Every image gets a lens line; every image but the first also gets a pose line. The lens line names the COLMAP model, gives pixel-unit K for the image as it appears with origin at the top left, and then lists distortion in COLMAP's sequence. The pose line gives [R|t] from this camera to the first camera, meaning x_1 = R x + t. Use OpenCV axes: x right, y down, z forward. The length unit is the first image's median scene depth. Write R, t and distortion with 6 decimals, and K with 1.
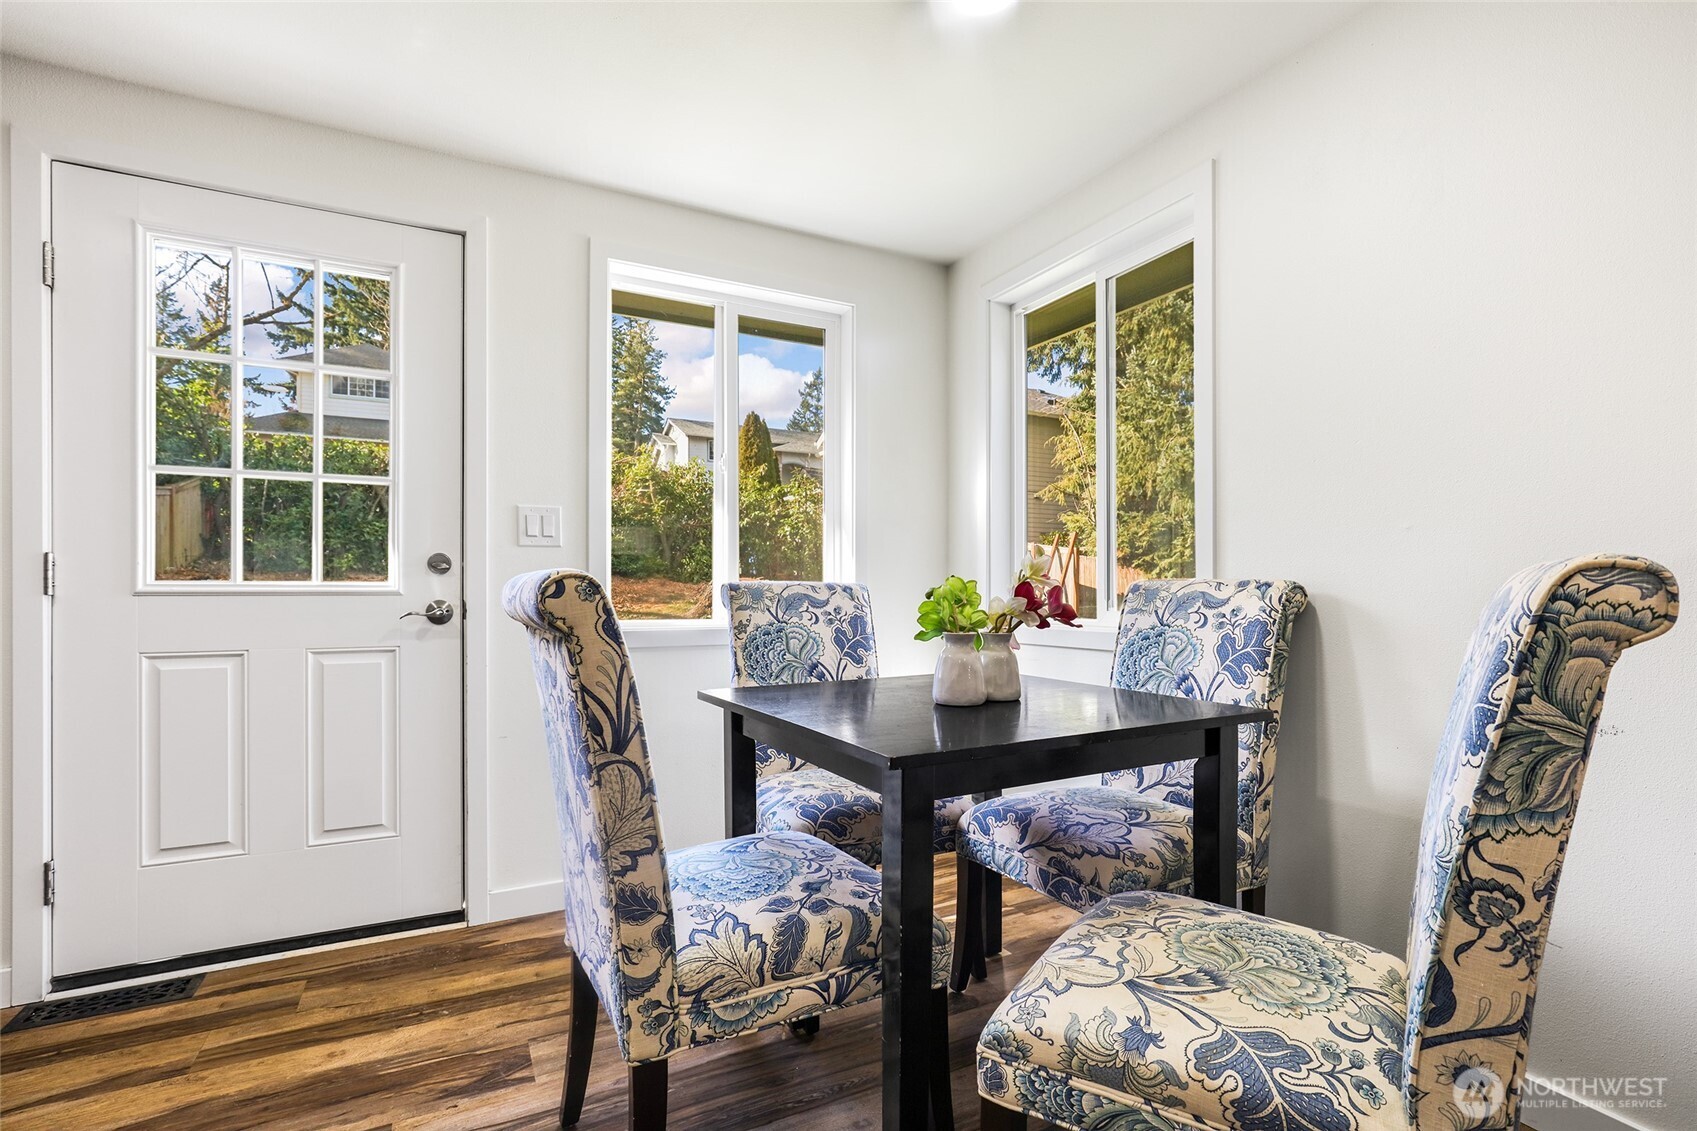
lens RADIAL K [[776.9, 0, 851.7], [0, 776.9, 593.7], [0, 0, 1]] dist [-0.005255, 0.000337]
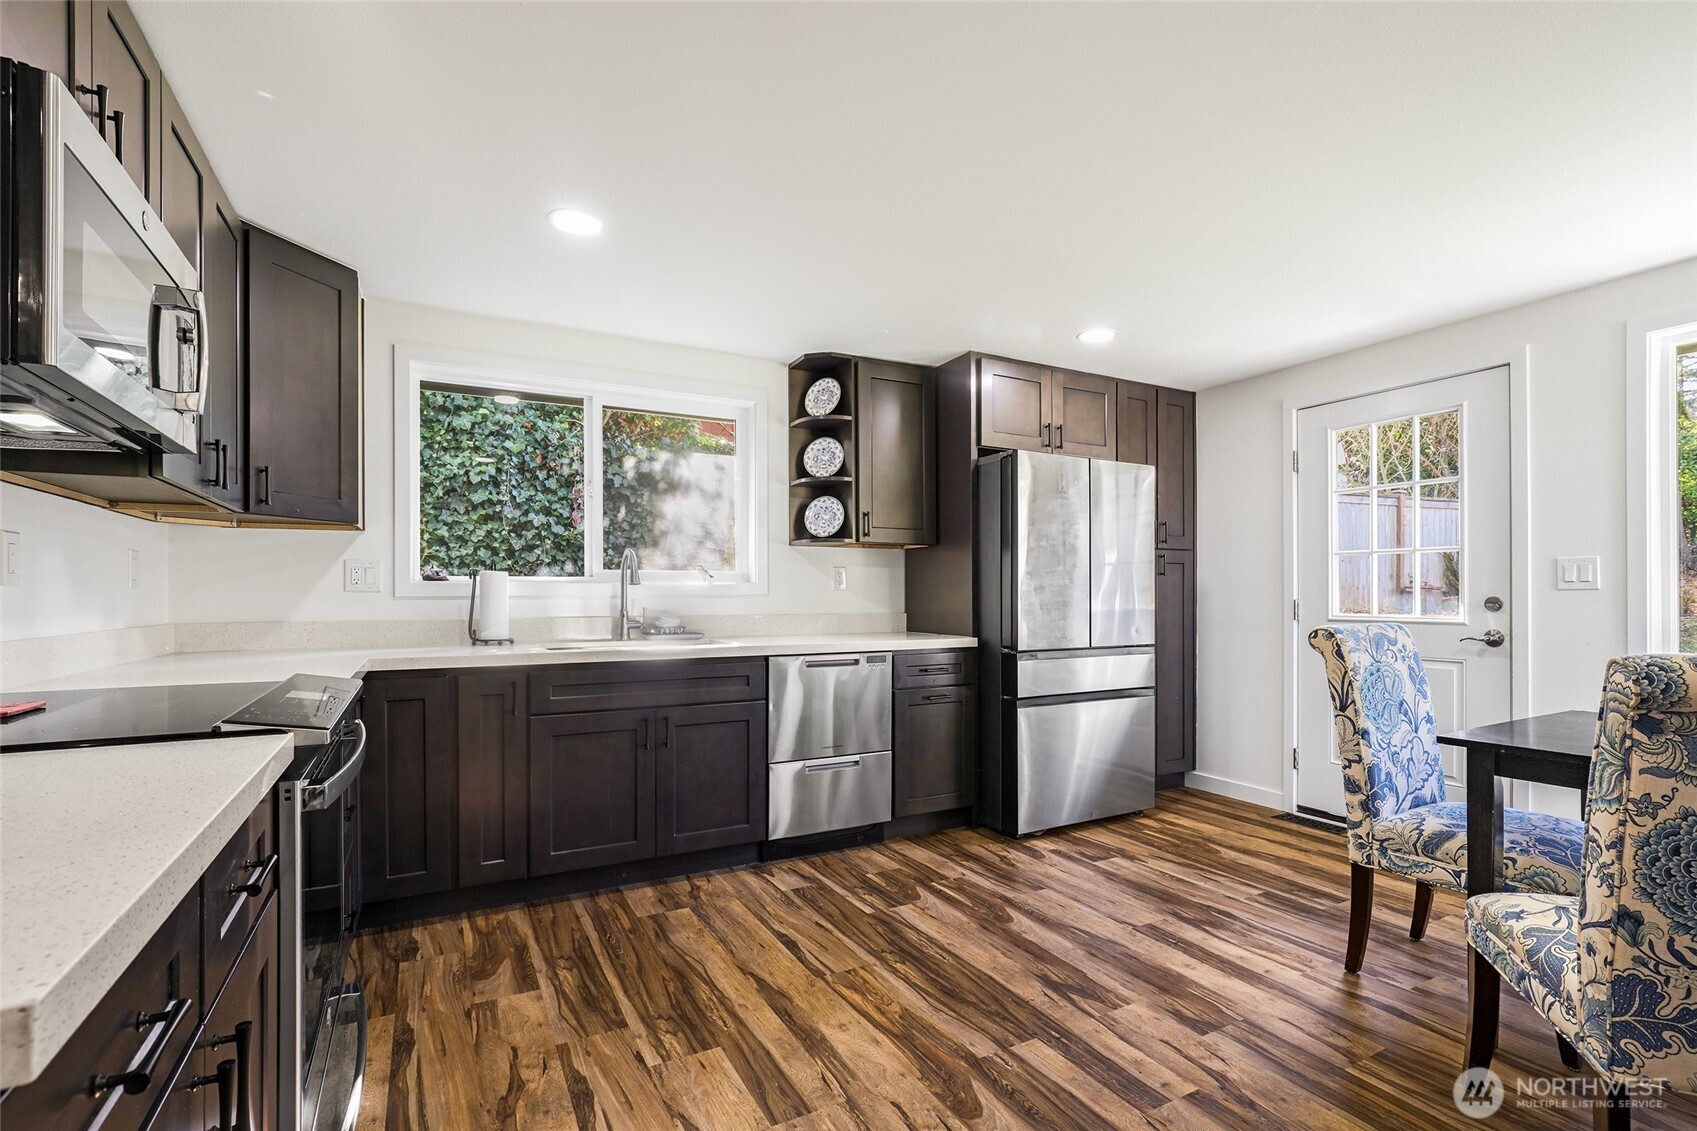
lens RADIAL K [[776.9, 0, 849.0], [0, 776.9, 583.4], [0, 0, 1]] dist [-0.005255, 0.000337]
pose [[0.006306, -0.013600, -0.999888, 1.664543], [0.000531, 0.999907, -0.013597, -0.109695], [0.999980, -0.000445, 0.006313, -0.345104]]
